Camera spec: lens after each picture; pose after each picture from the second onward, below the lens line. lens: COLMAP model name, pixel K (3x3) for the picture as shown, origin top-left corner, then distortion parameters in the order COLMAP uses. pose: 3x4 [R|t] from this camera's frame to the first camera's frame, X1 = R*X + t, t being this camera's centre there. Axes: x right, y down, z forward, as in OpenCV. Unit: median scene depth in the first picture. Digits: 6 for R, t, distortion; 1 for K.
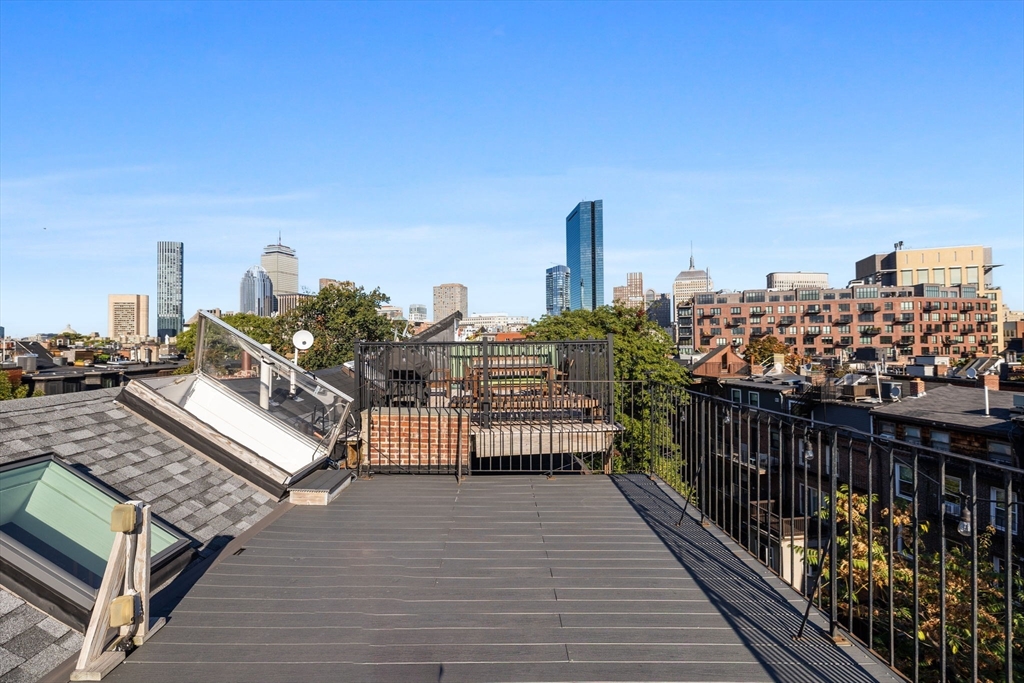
lens RADIAL K [[494.0, 0, 512.7], [0, 494.0, 335.4], [0, 0, 1]] dist [-0.001751, -0.000535]
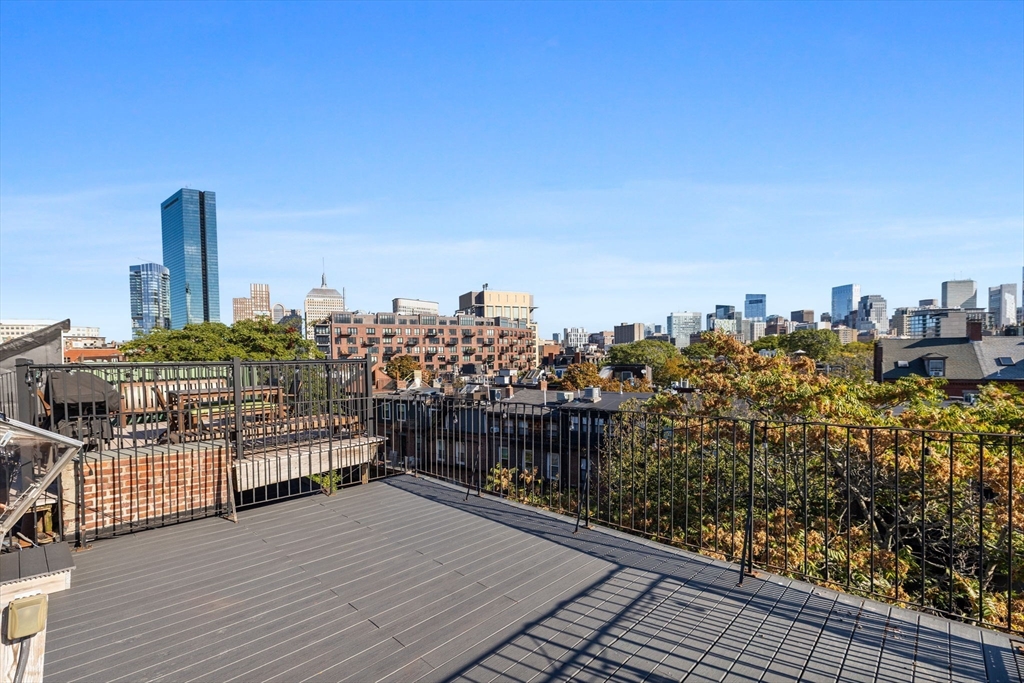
lens RADIAL K [[581.3, 0, 512.1], [0, 581.3, 363.7], [0, 0, 1]] dist [-0.000679, -0.000355]
pose [[0.618798, -0.012022, 0.785458, -0.399730], [-0.005663, 0.999789, 0.019763, -0.006381], [-0.785530, -0.016678, 0.618599, -0.026790]]
